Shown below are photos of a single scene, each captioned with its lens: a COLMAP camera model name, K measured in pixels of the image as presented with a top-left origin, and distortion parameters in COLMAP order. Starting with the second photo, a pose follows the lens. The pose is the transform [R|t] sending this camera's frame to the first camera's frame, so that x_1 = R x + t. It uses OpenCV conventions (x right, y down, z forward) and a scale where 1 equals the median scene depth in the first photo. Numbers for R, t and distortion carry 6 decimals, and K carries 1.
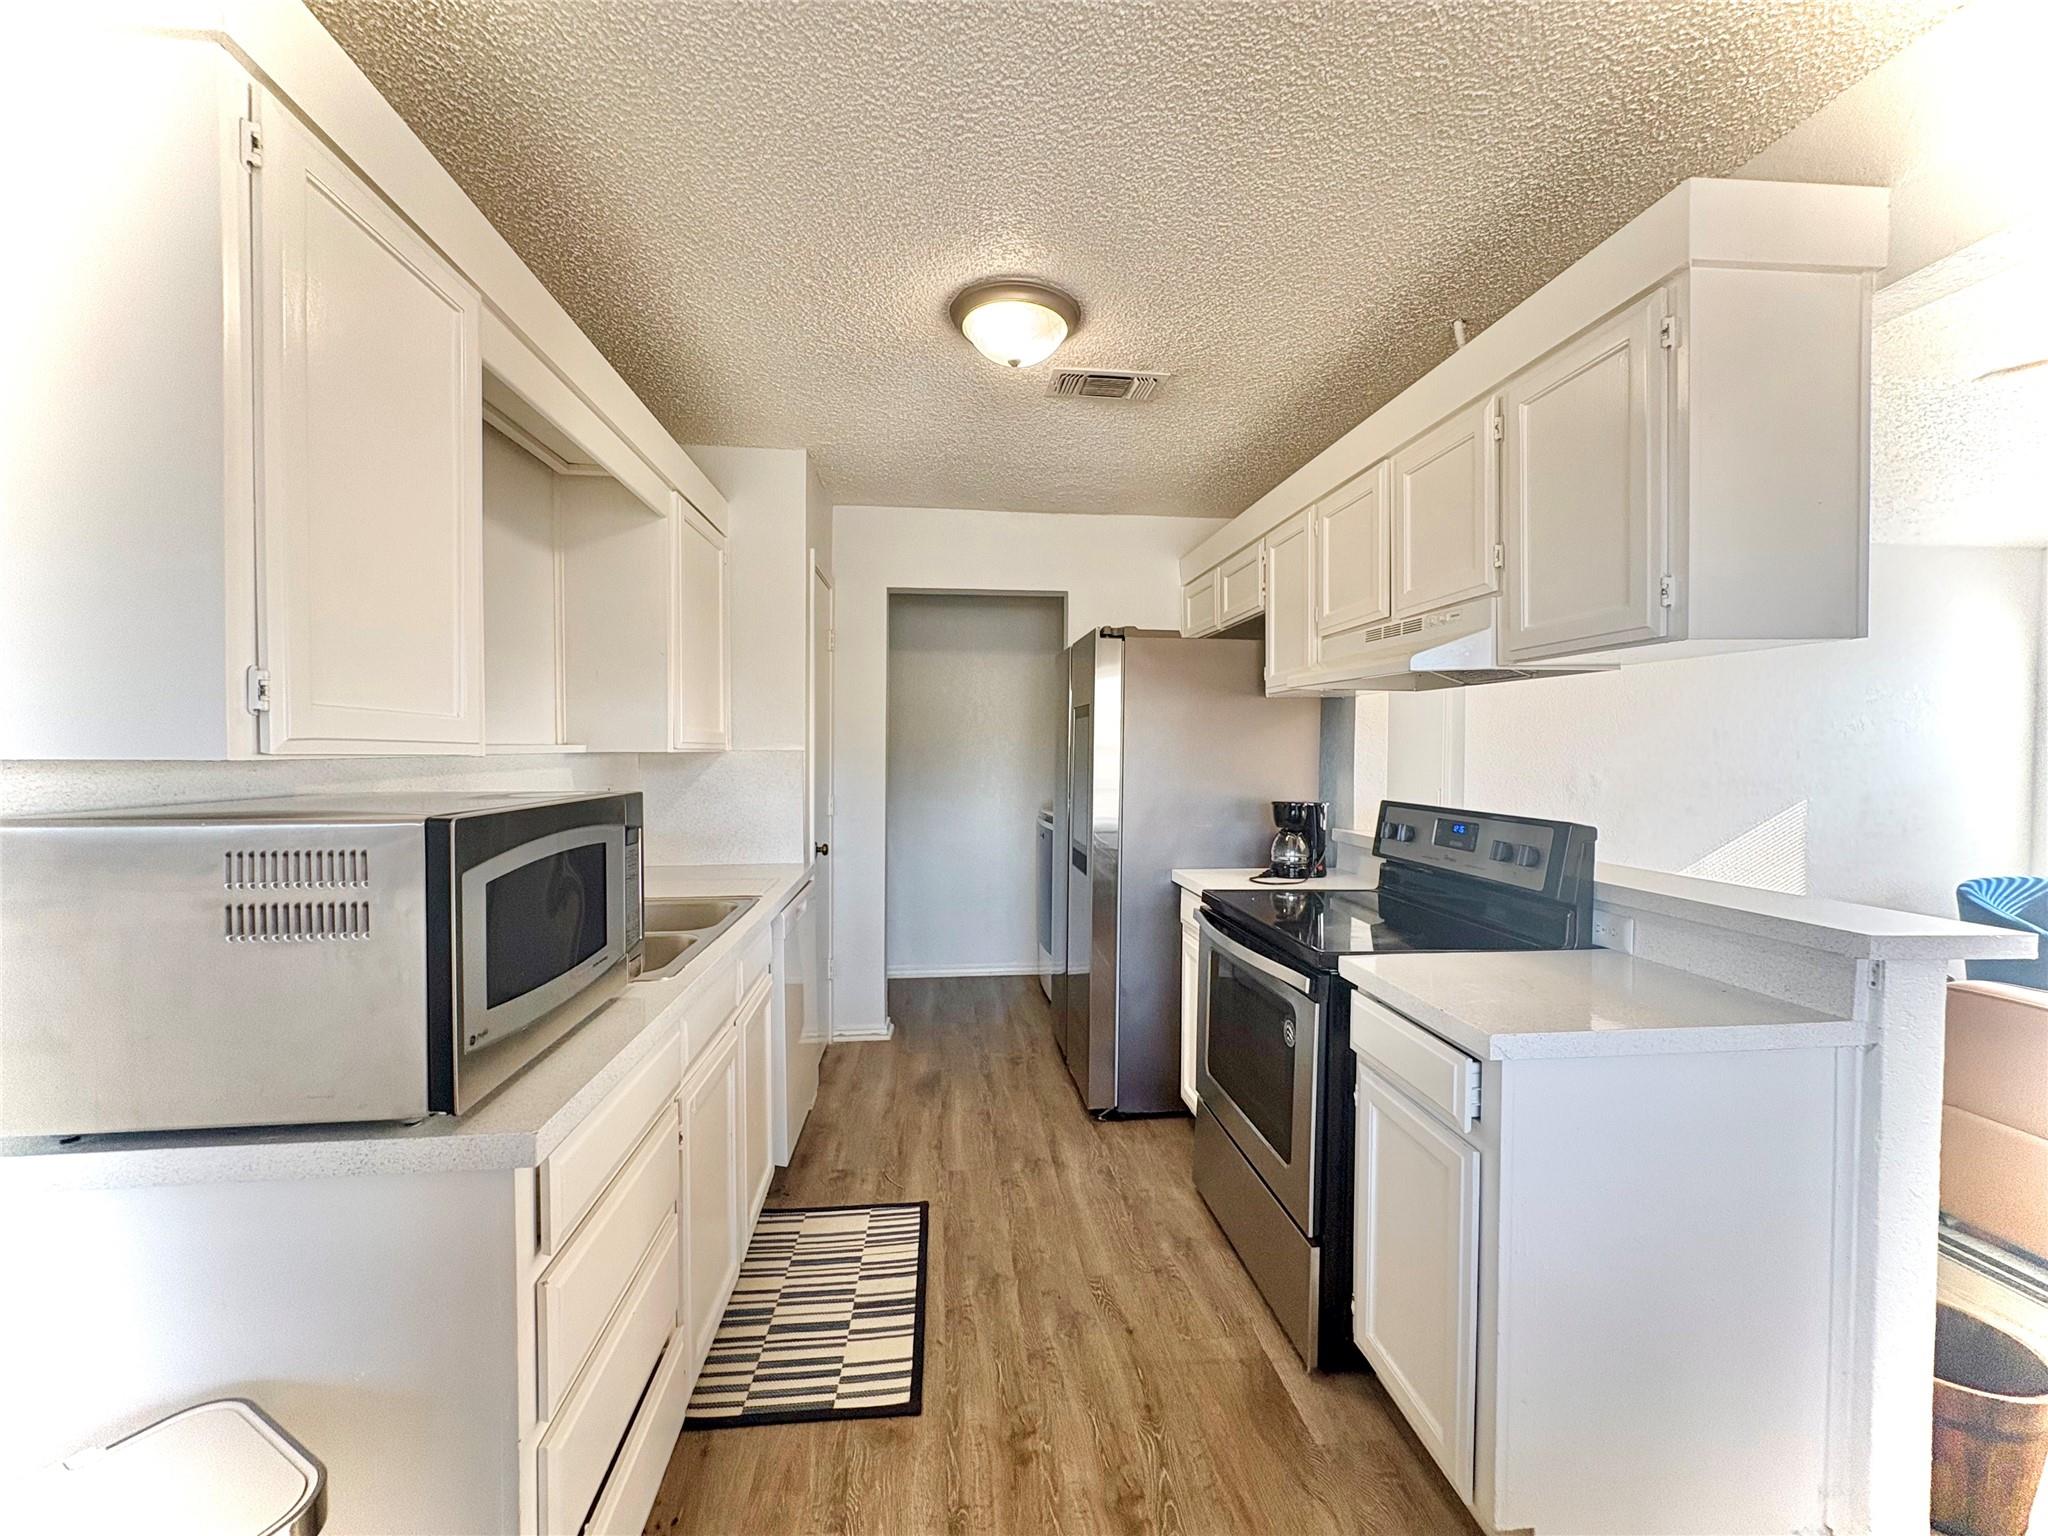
lens RADIAL K [[816.5, 0, 1030.6], [0, 816.5, 764.2], [0, 0, 1]] dist [-0.005158, -0.000534]
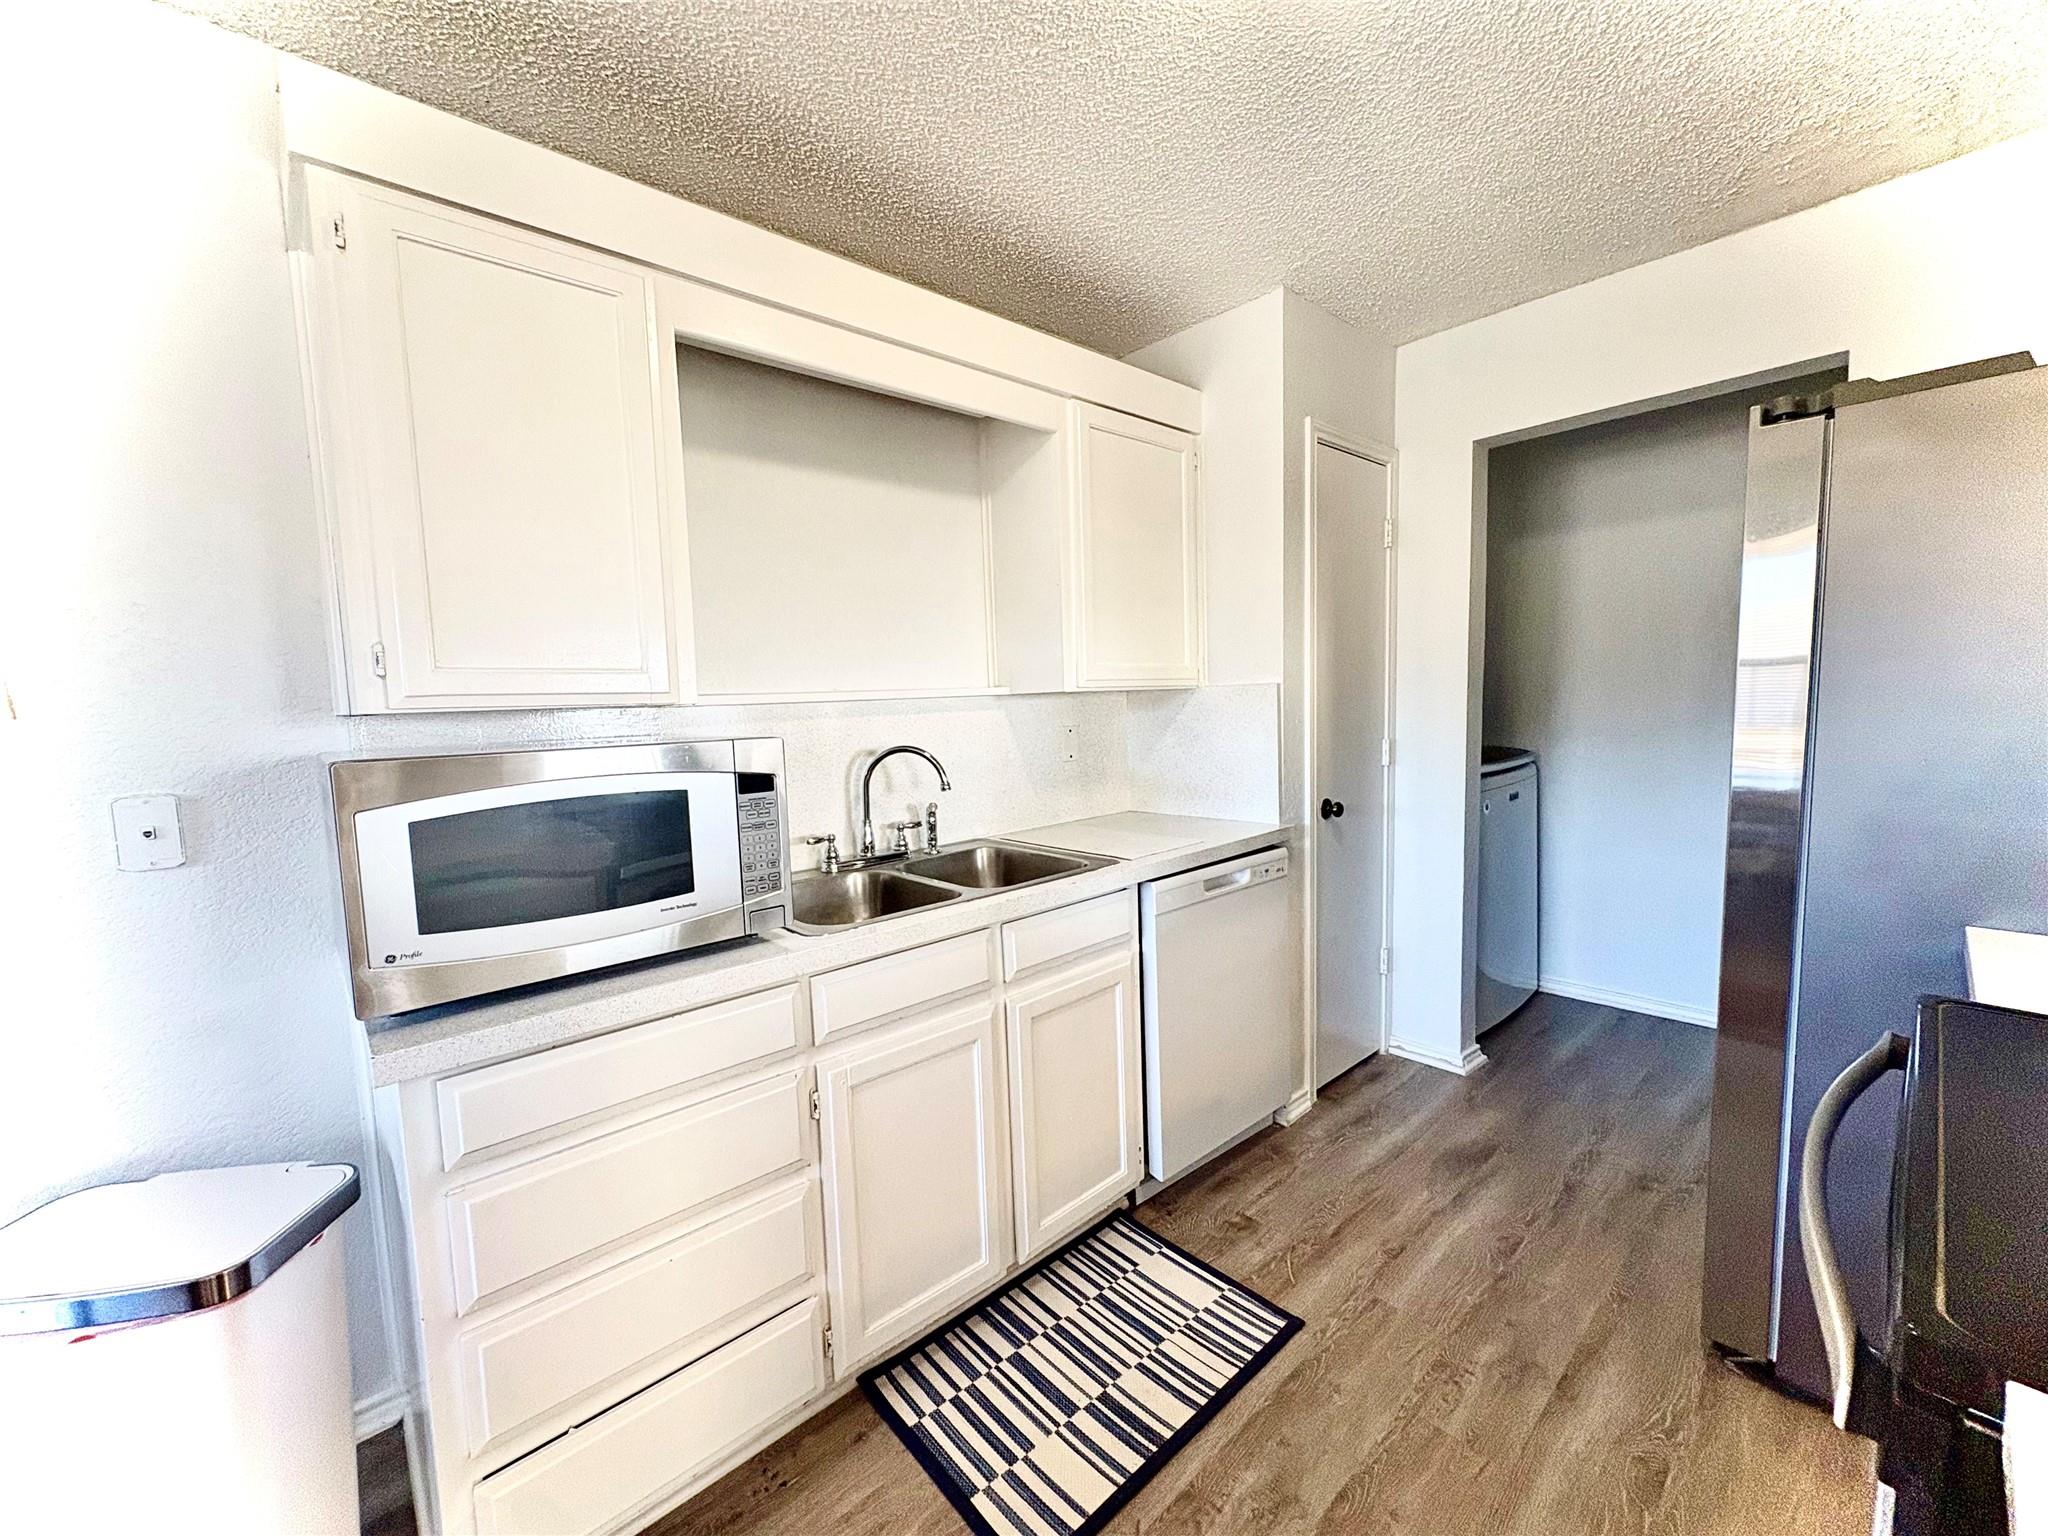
lens RADIAL K [[816.5, 0, 1021.2], [0, 816.5, 764.4], [0, 0, 1]] dist [-0.005158, -0.000534]
pose [[0.571171, 0.040521, -0.819831, 0.296727], [0.020321, 0.997777, 0.063474, 0.009229], [0.820580, -0.052914, 0.569077, 0.438460]]
